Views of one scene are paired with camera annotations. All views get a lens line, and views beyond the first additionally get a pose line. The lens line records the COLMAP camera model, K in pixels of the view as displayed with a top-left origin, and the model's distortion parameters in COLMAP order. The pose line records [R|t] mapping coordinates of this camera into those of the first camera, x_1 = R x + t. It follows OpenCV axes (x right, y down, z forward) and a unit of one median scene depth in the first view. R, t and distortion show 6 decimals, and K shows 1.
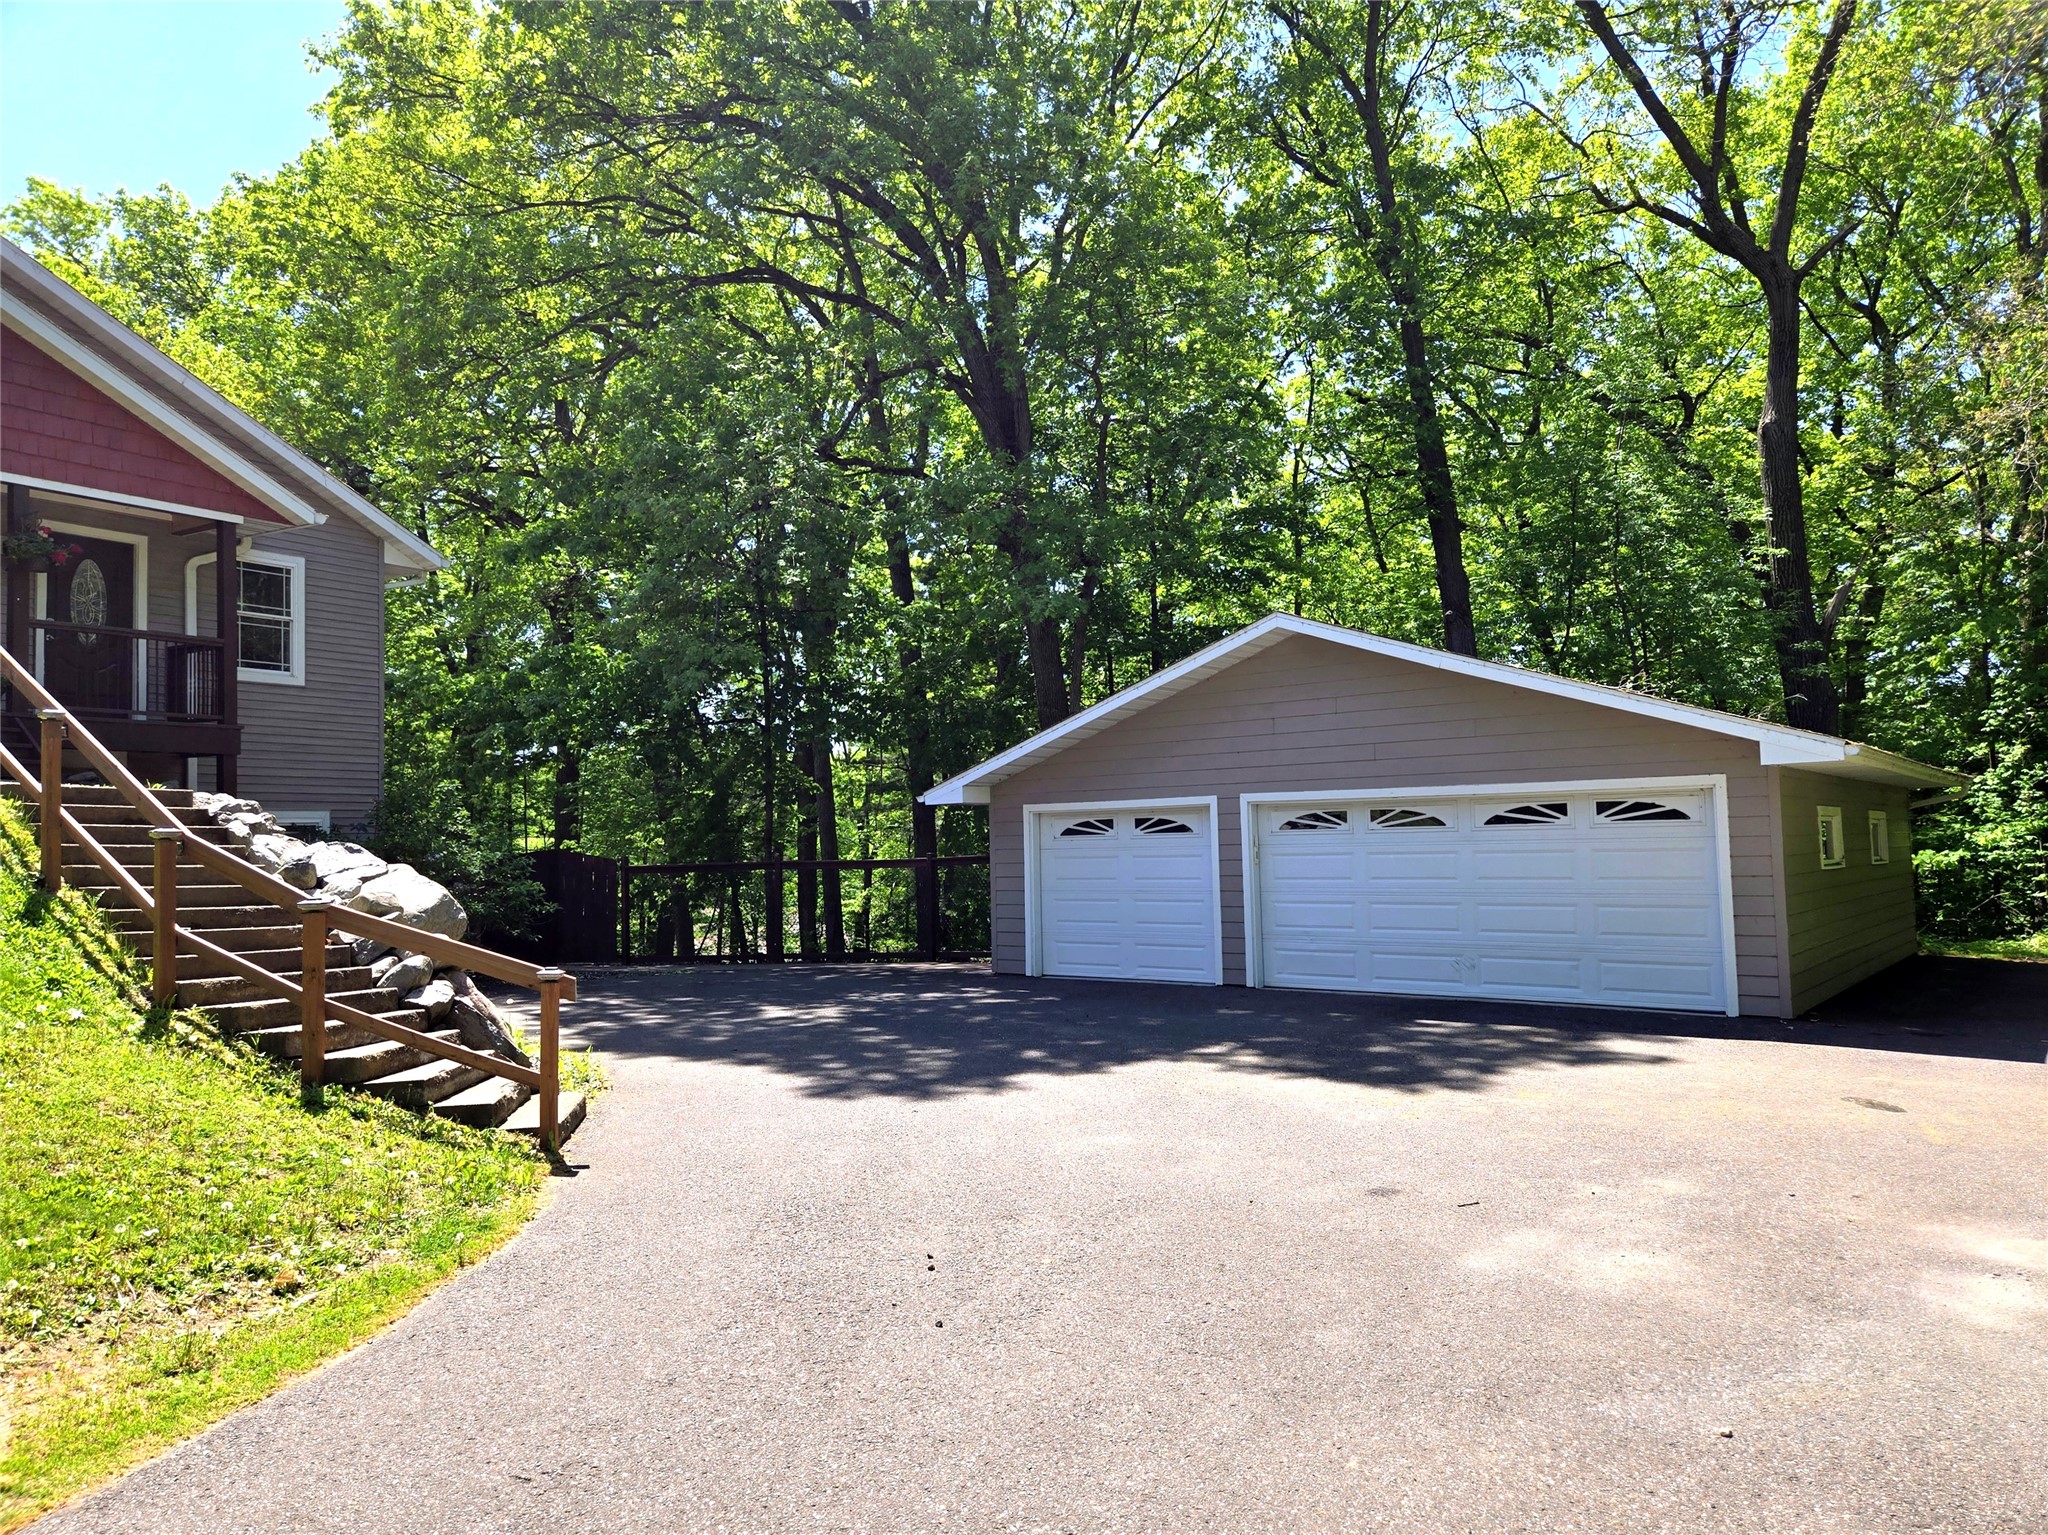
lens RADIAL K [[1355.6, 0, 1018.5], [0, 1355.6, 764.4], [0, 0, 1]] dist [0.064159, -0.049030]
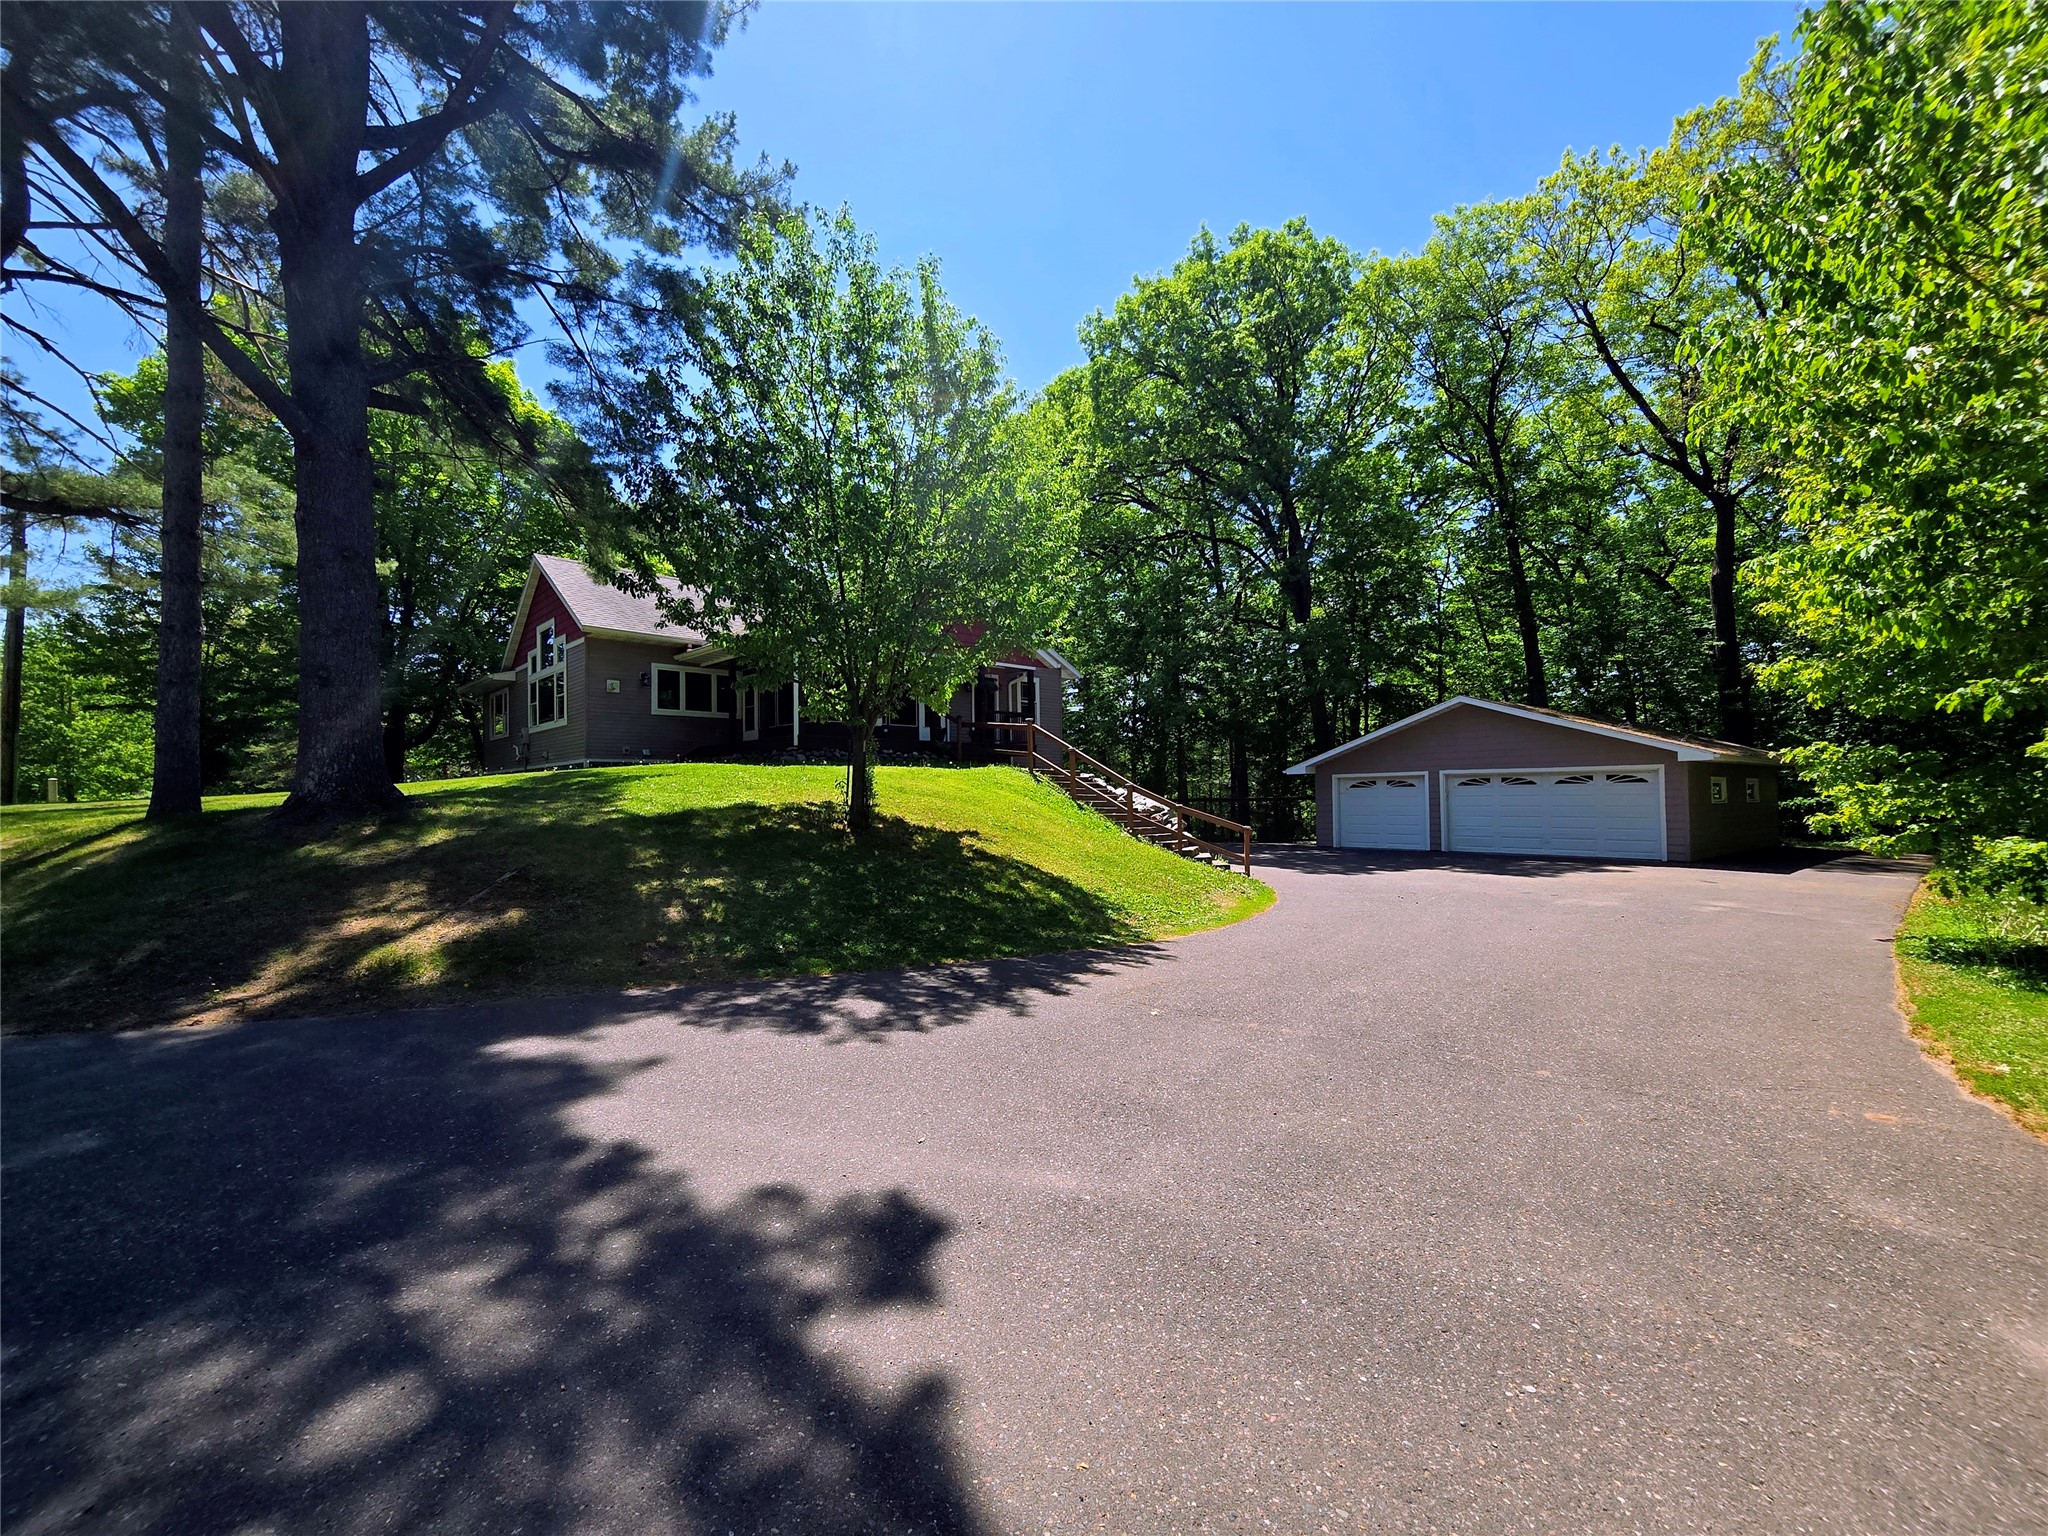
lens RADIAL K [[815.0, 0, 1024.0], [0, 815.0, 768.0], [0, 0, 1]] dist [0.000035, -0.000027]
pose [[0.971715, 0.000821, -0.236157, -0.203047], [0.005798, 0.999610, 0.027335, -0.025355], [0.236087, -0.027931, 0.971330, -0.545857]]
